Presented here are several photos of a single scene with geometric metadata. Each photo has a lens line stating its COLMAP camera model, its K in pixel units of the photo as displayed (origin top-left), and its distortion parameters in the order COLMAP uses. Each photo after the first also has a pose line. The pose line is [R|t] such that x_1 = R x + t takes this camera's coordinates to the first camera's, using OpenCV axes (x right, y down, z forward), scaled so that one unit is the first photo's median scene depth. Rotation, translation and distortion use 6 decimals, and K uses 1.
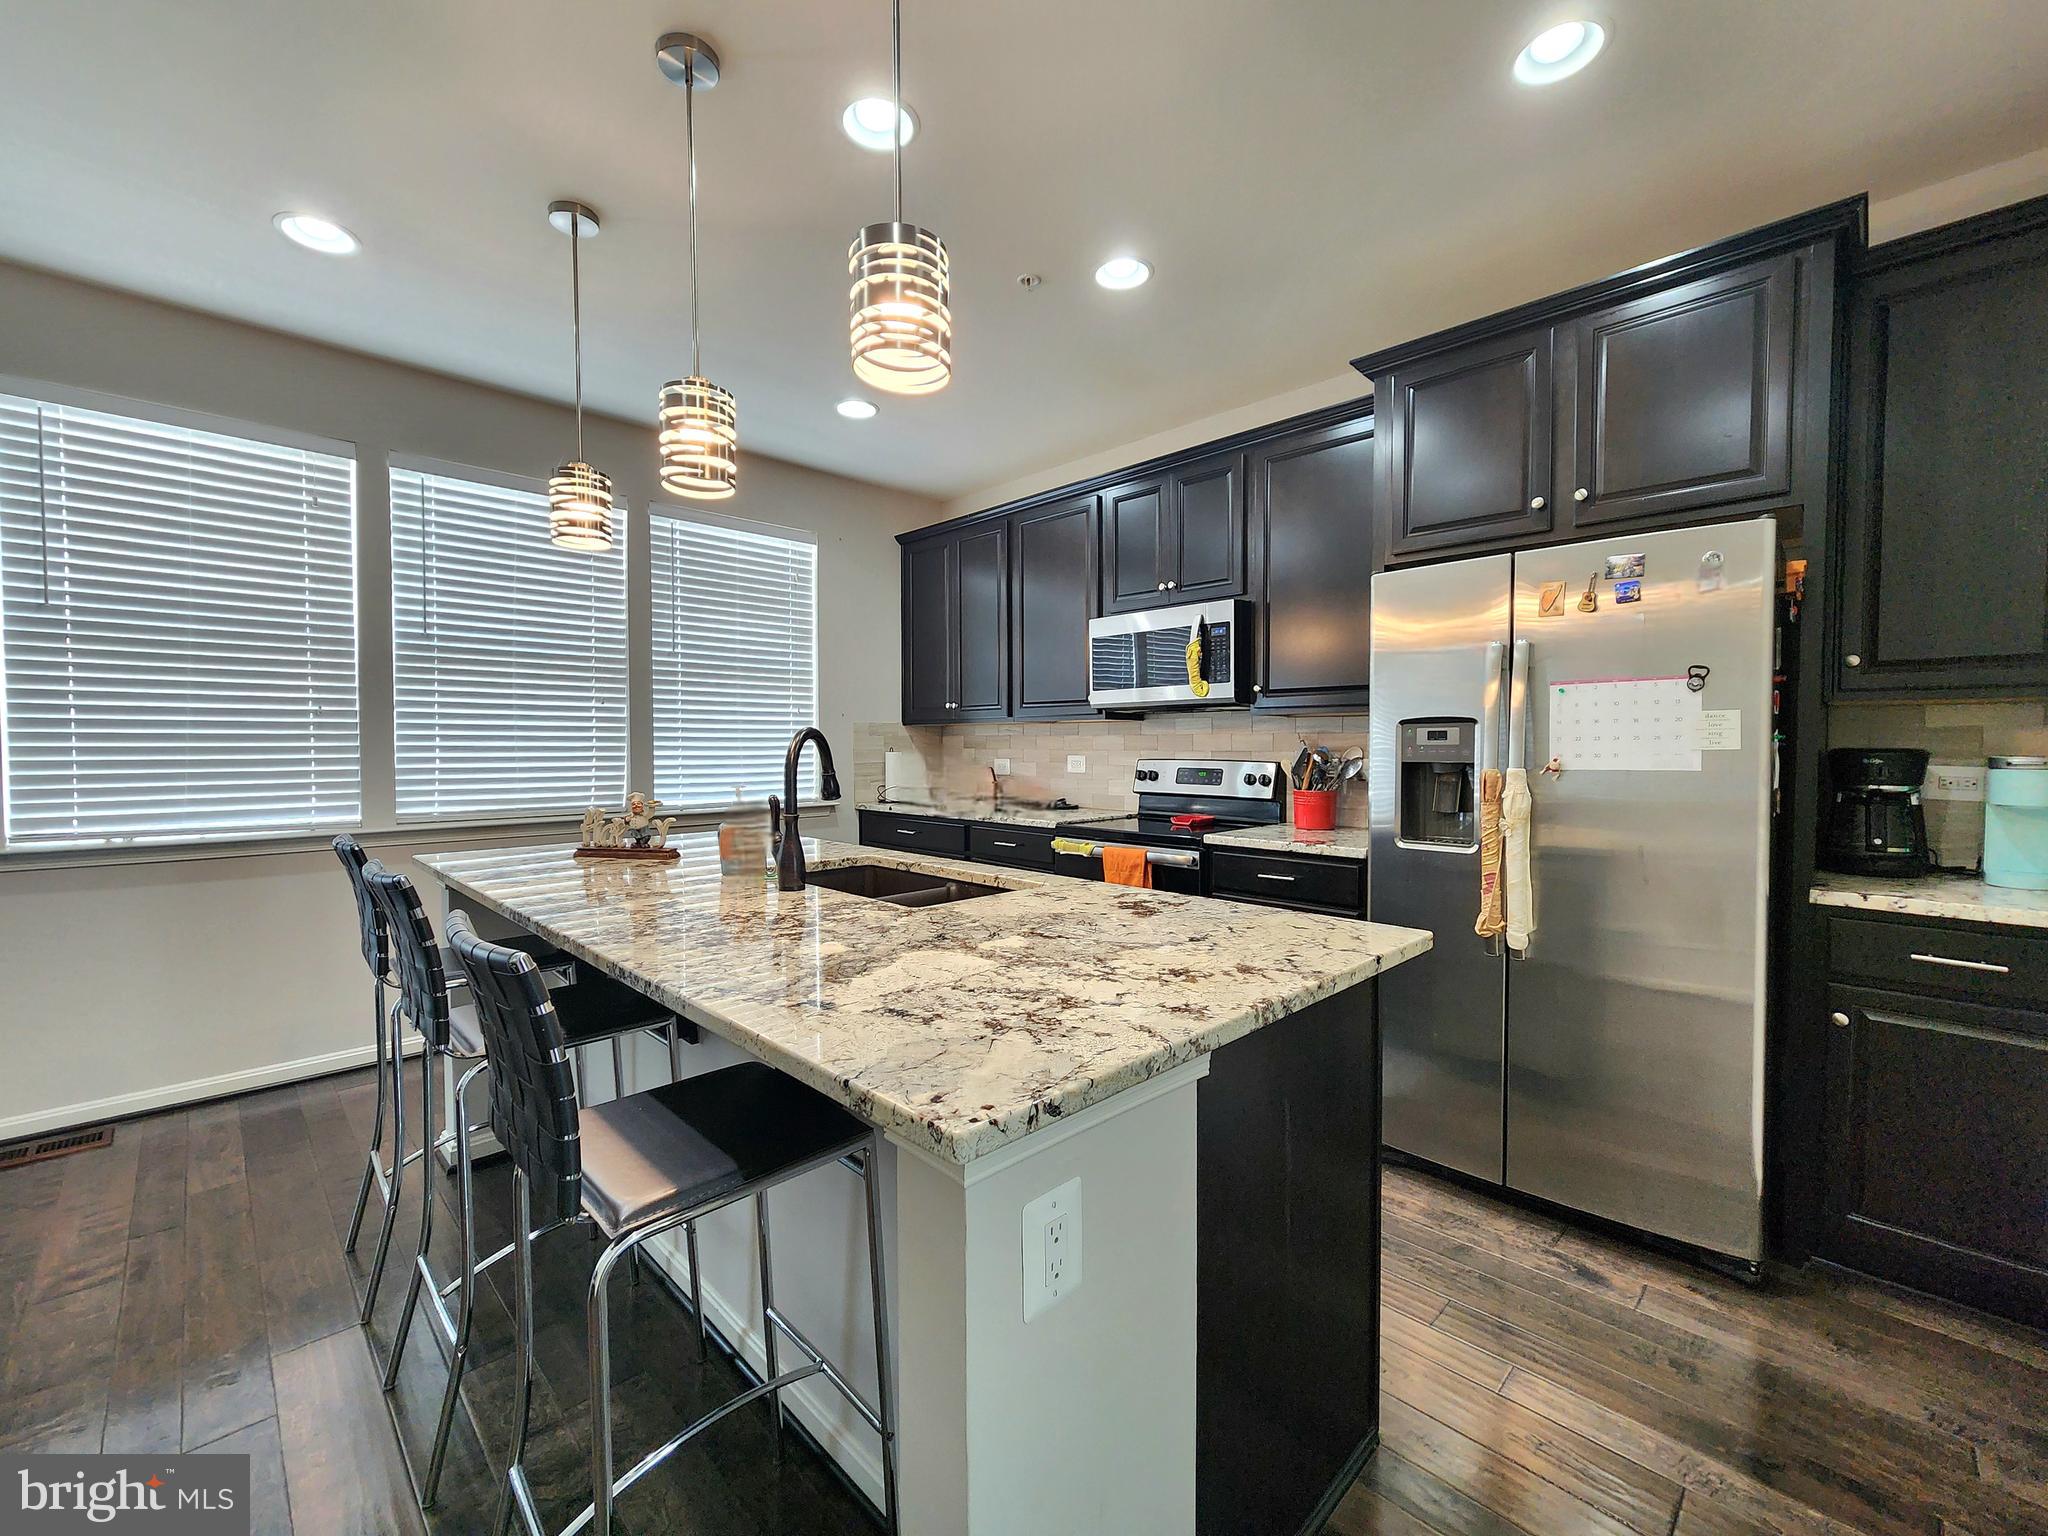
lens RADIAL K [[854.9, 0, 1035.8], [0, 854.9, 770.4], [0, 0, 1]] dist [-0.001735, 0.001415]
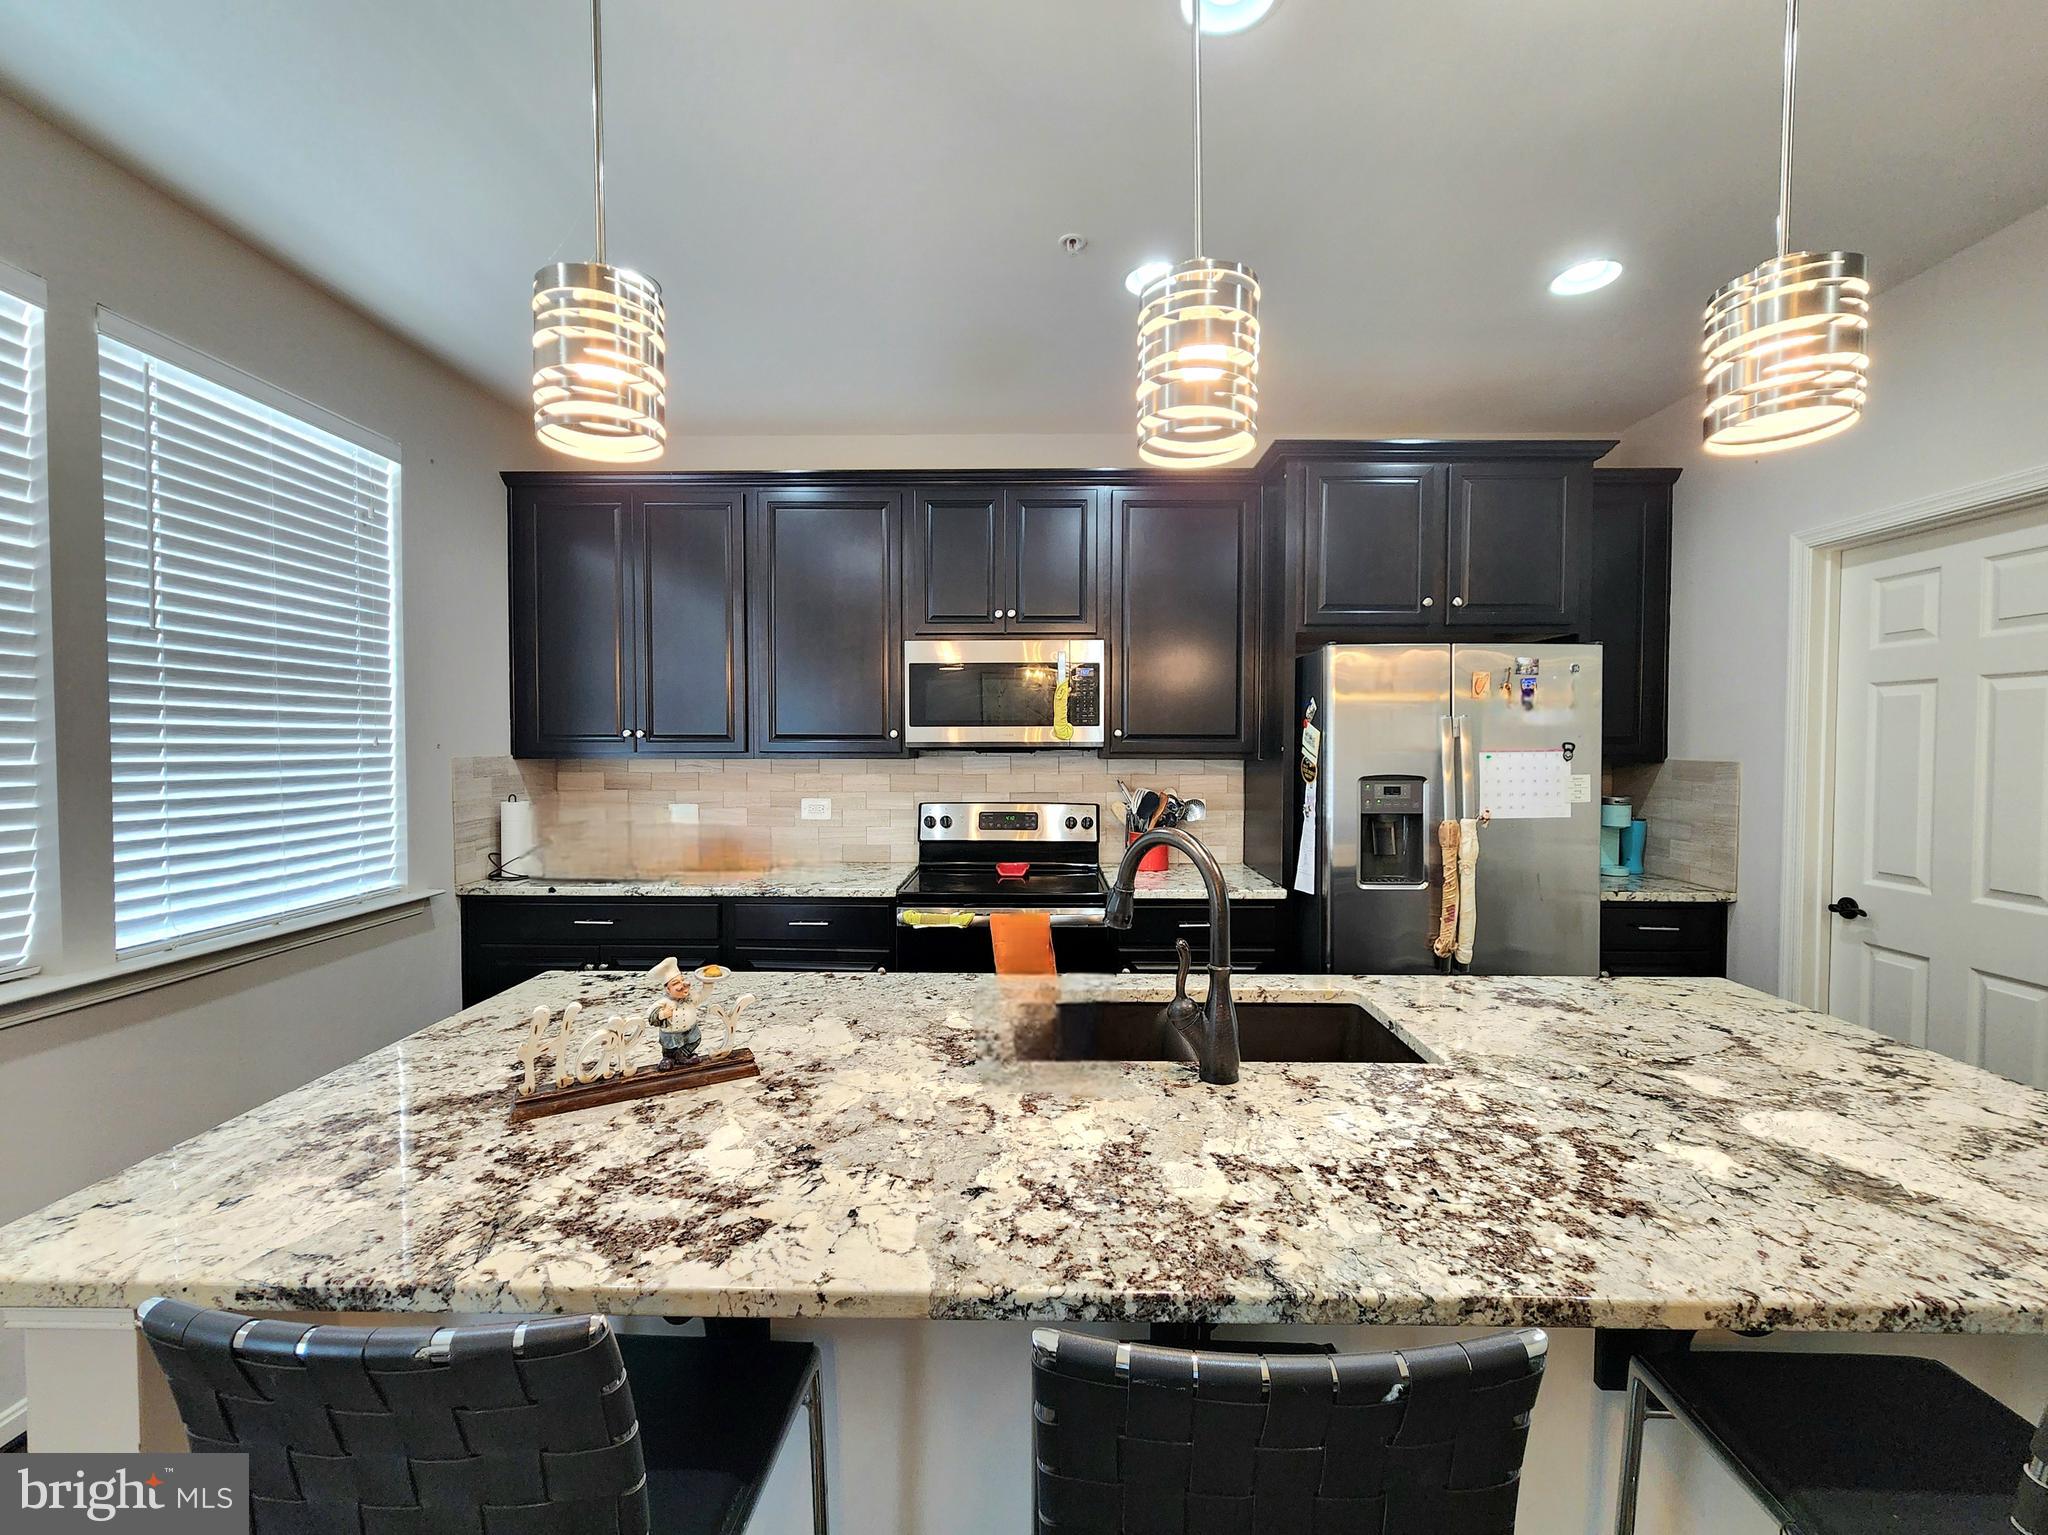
lens RADIAL K [[854.9, 0, 1030.1], [0, 854.9, 768.7], [0, 0, 1]] dist [-0.001735, 0.001415]
pose [[0.713554, -0.019691, 0.700323, -0.705812], [0.019290, 0.999778, 0.008456, -0.091143], [-0.700335, 0.007476, 0.713776, 0.517970]]
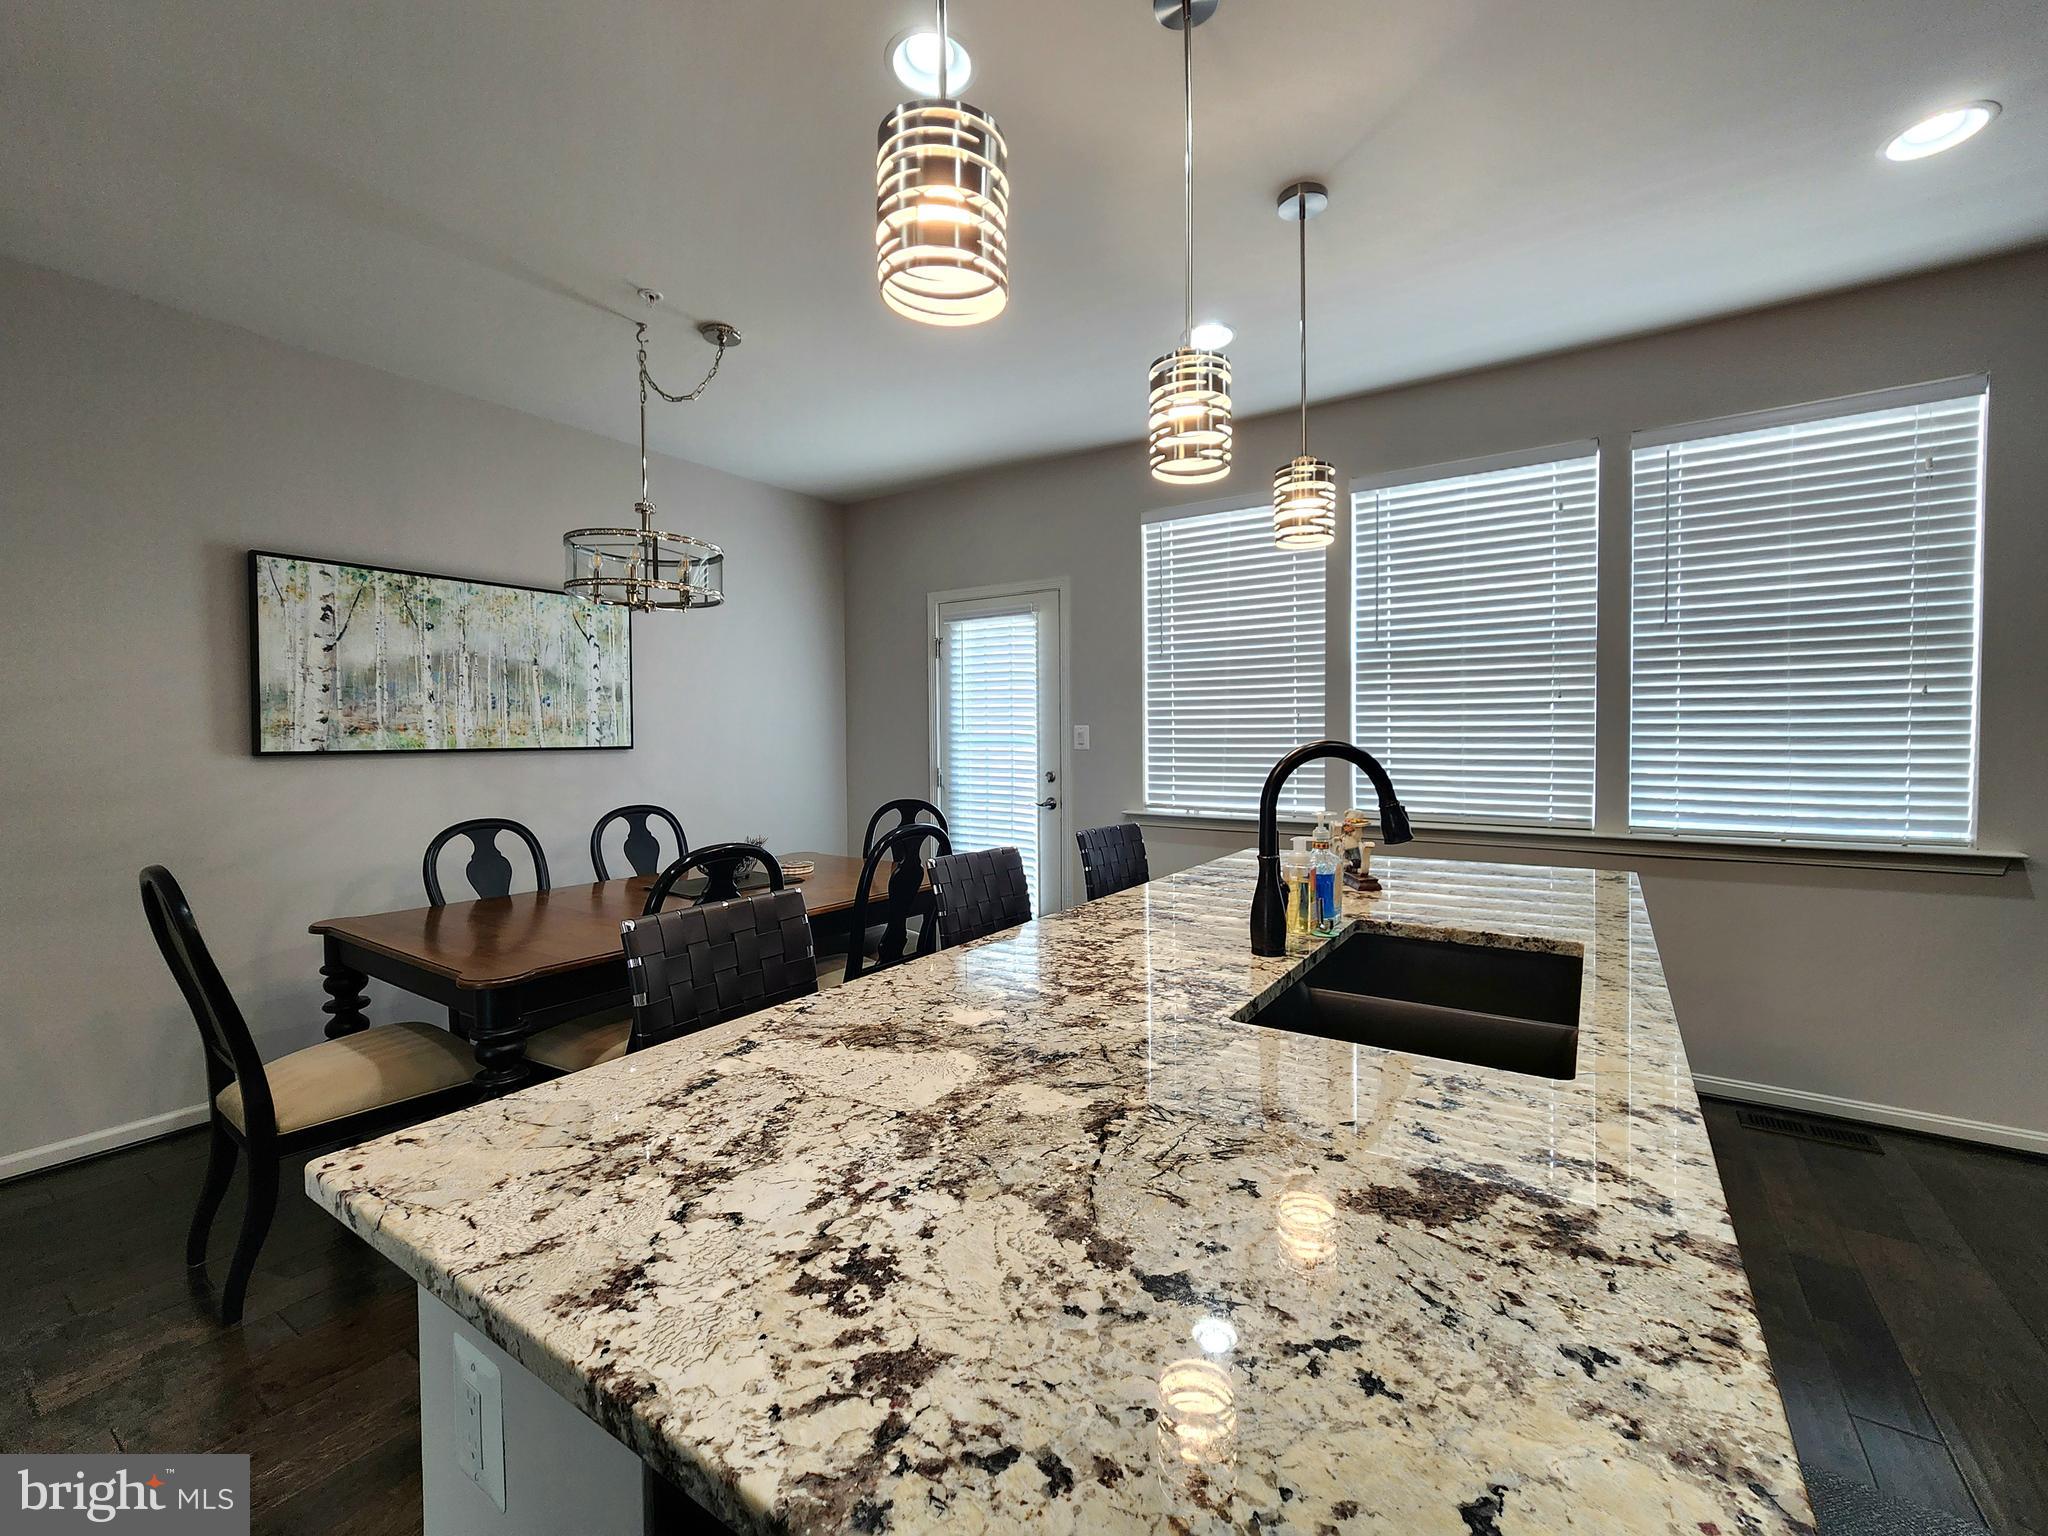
lens RADIAL K [[854.9, 0, 1022.1], [0, 854.9, 757.0], [0, 0, 1]] dist [-0.001735, 0.001415]
pose [[0.193903, 0.023891, -0.980730, 0.352335], [-0.022751, 0.999544, 0.019851, -0.039883], [0.980757, 0.018463, 0.194358, 0.520078]]
